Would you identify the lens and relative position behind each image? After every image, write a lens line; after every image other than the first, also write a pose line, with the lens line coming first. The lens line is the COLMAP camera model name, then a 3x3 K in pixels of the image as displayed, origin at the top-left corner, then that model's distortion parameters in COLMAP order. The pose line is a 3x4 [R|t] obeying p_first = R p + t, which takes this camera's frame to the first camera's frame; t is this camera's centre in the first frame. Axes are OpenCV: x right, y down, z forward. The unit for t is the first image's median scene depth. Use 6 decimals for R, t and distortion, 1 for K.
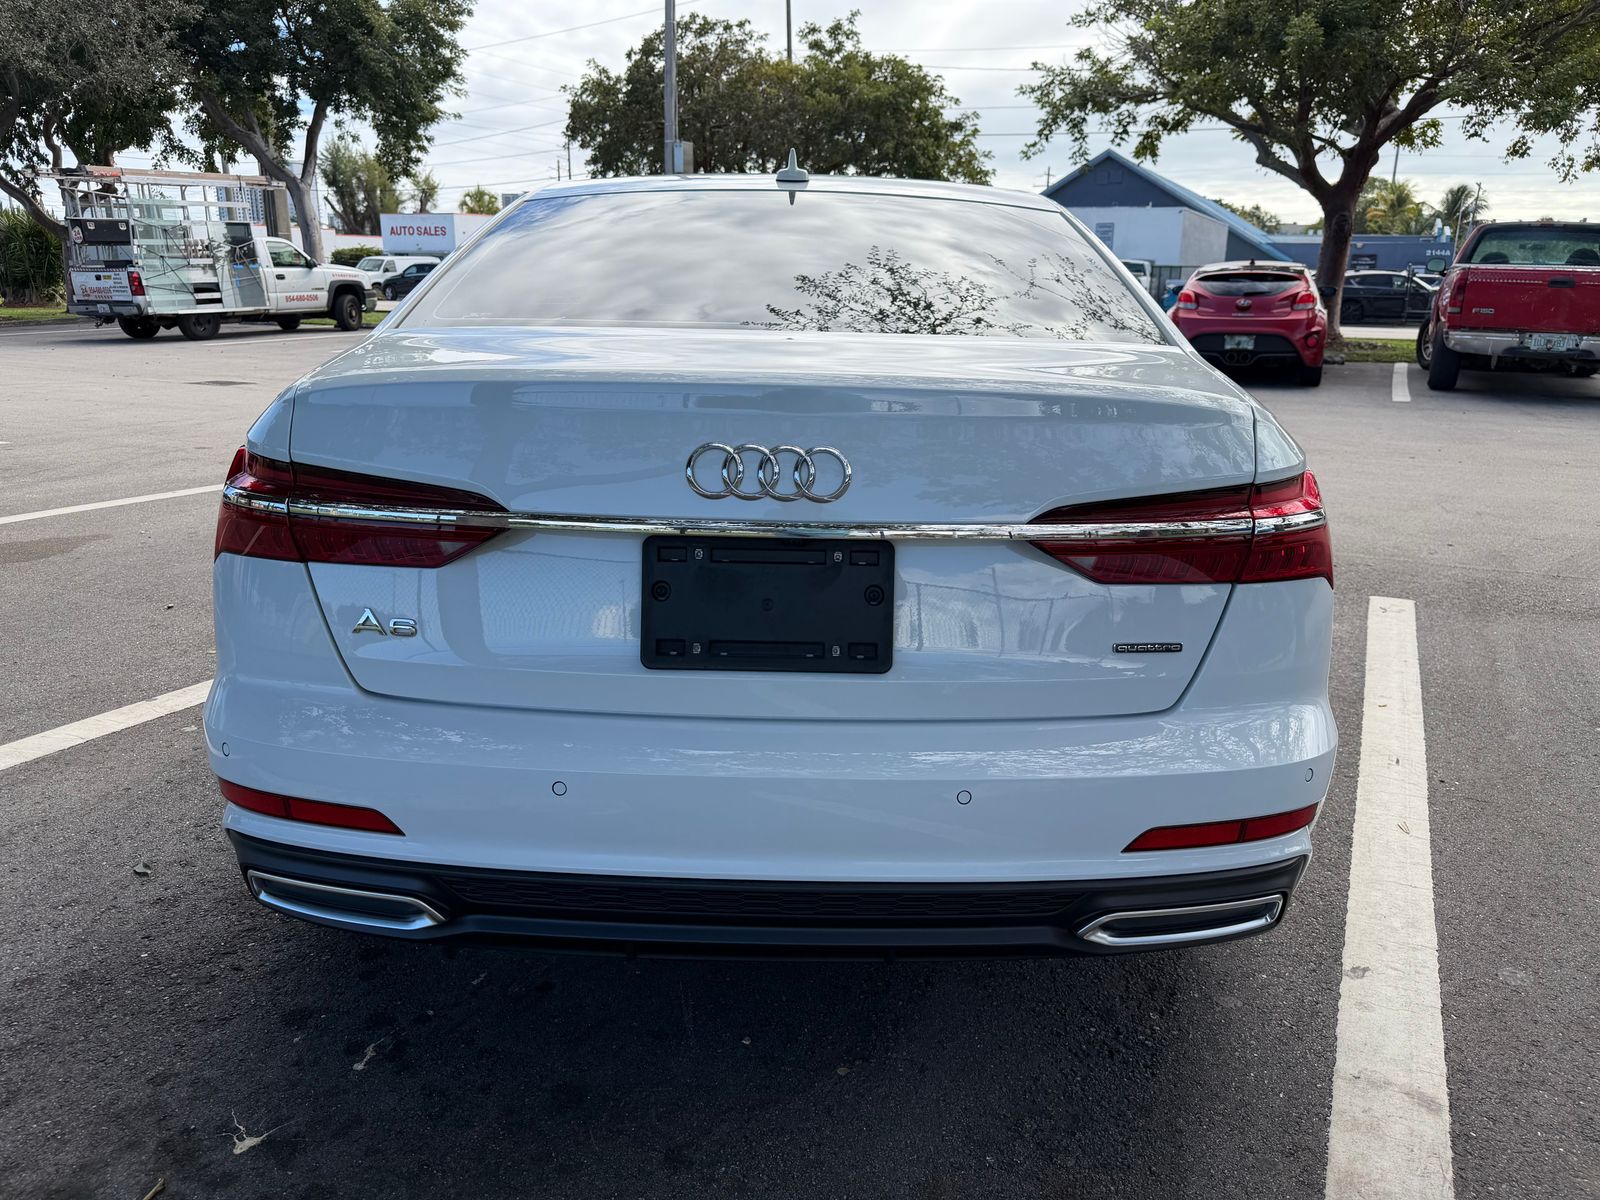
lens RADIAL K [[1141.5, 0, 799.5], [0, 1141.5, 597.8], [0, 0, 1]] dist [0.006374, -0.014832]
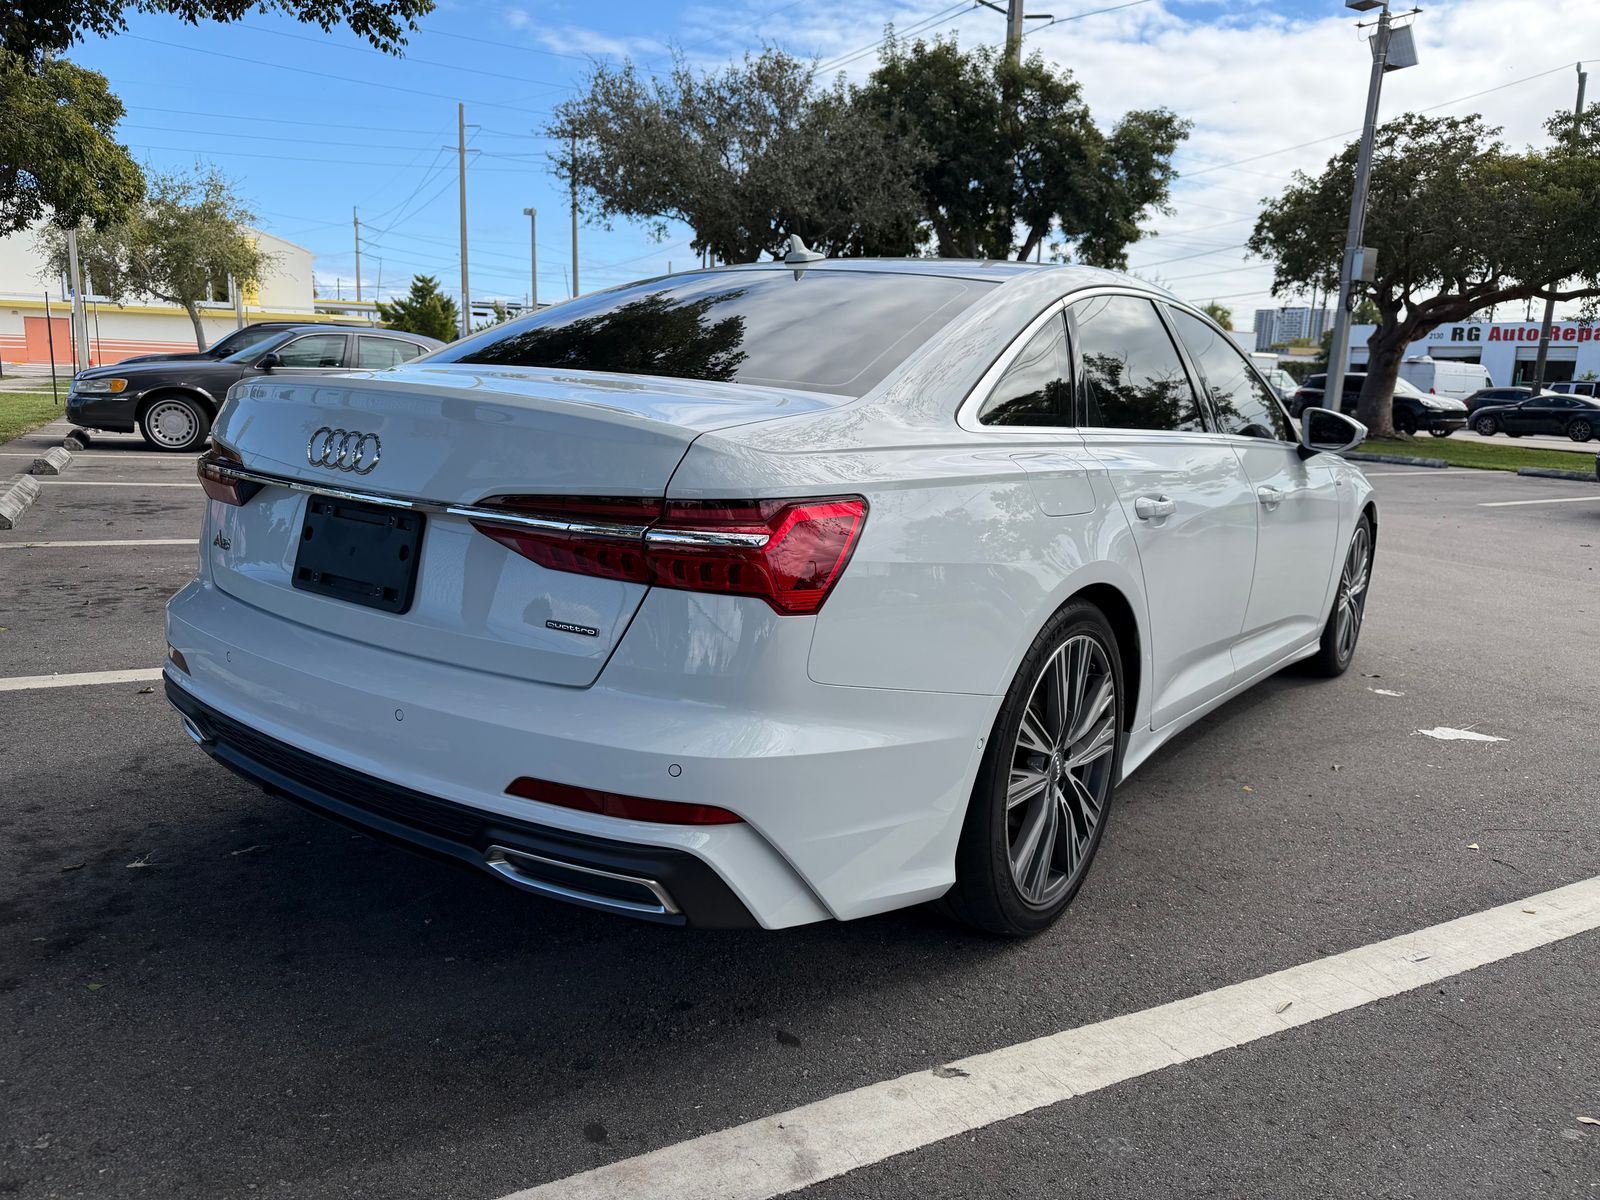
lens RADIAL K [[1141.5, 0, 789.6], [0, 1141.5, 595.6], [0, 0, 1]] dist [0.006374, -0.014832]
pose [[0.813978, 0.129942, -0.566176, 0.075846], [-0.183378, 0.982300, -0.038191, 0.001011], [0.551193, 0.134911, 0.823399, 0.011202]]
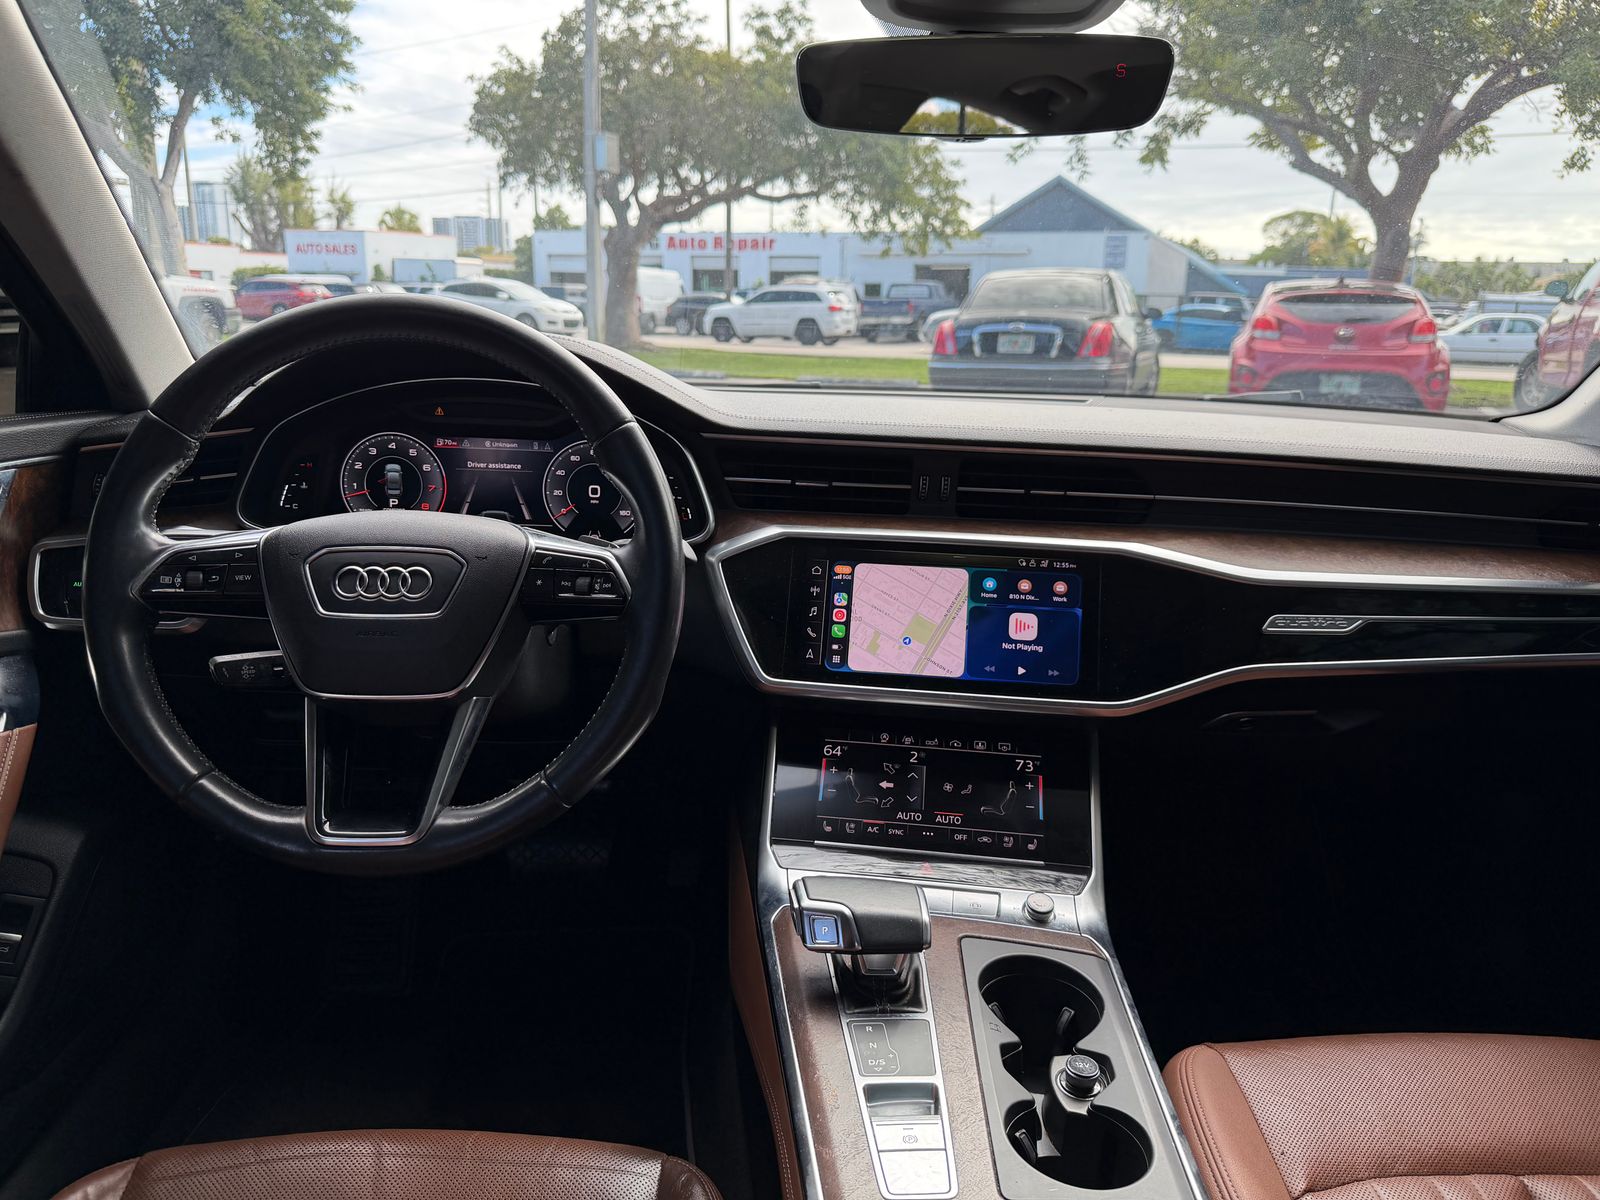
lens RADIAL K [[1141.5, 0, 788.1], [0, 1141.5, 606.4], [0, 0, 1]] dist [0.006374, -0.014832]
pose [[0.998796, 0.000385, 0.049064, -0.009869], [0.000441, 0.999858, -0.016828, -0.037726], [-0.049063, 0.016829, 0.998654, 0.156679]]
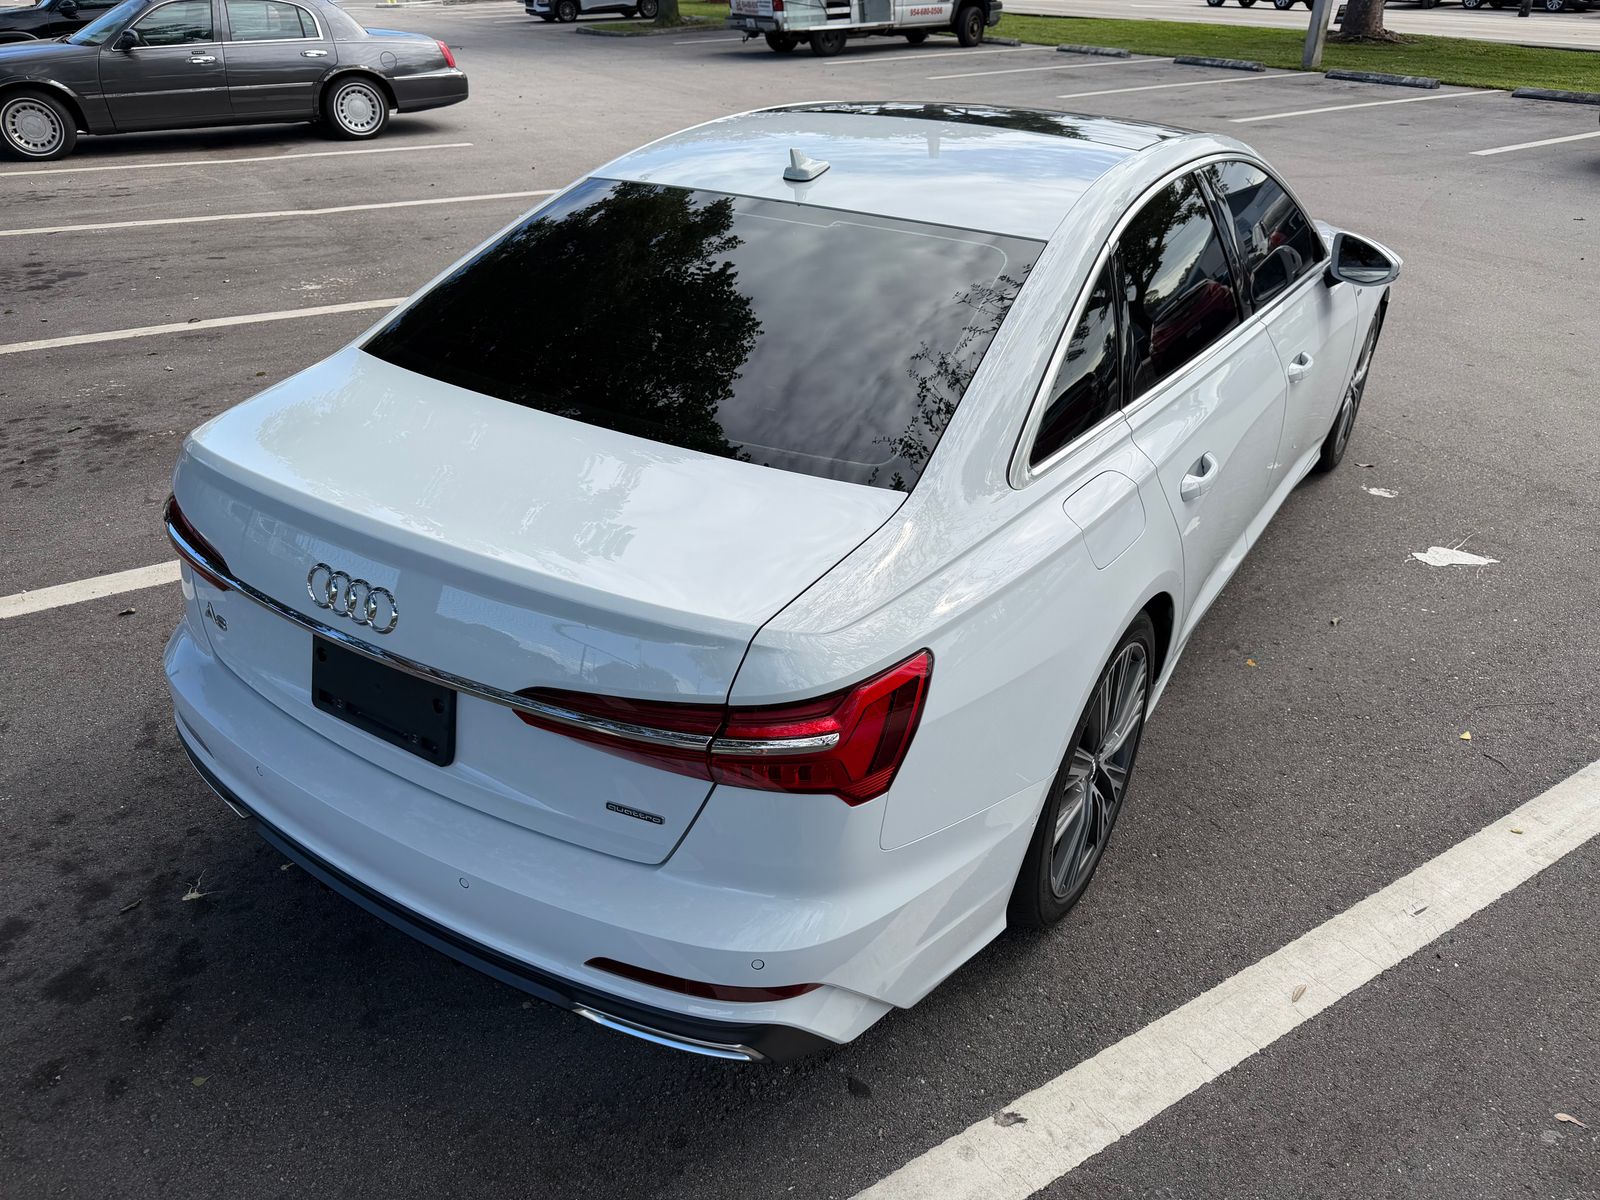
lens RADIAL K [[1141.5, 0, 793.3], [0, 1141.5, 611.1], [0, 0, 1]] dist [0.006374, -0.014832]
pose [[0.848901, 0.255339, -0.462784, 0.060541], [-0.131740, 0.950152, 0.282587, -0.032177], [0.511871, -0.178922, 0.840224, 0.011695]]
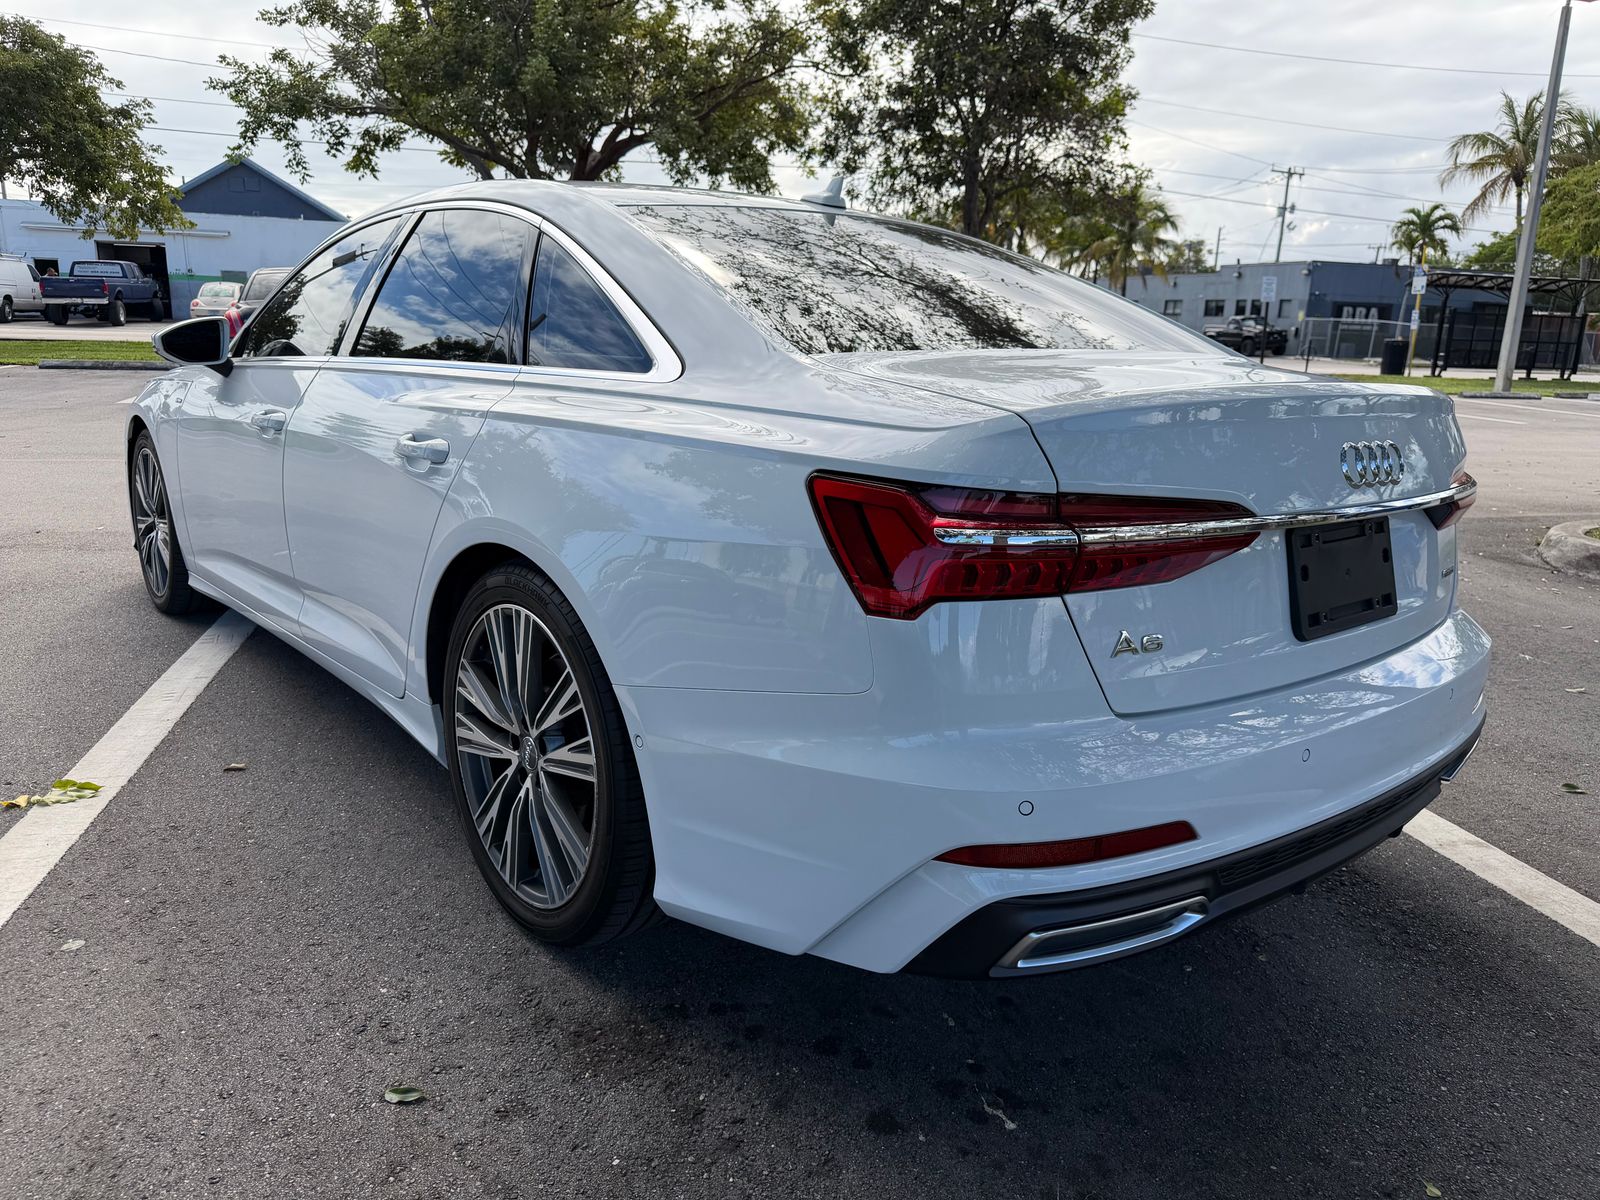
lens RADIAL K [[1141.5, 0, 803.6], [0, 1141.5, 607.2], [0, 0, 1]] dist [0.006374, -0.014832]
pose [[0.757900, -0.142804, 0.636550, -0.081948], [0.147037, 0.988033, 0.046588, -0.006651], [-0.635585, 0.058287, 0.769827, 0.027150]]
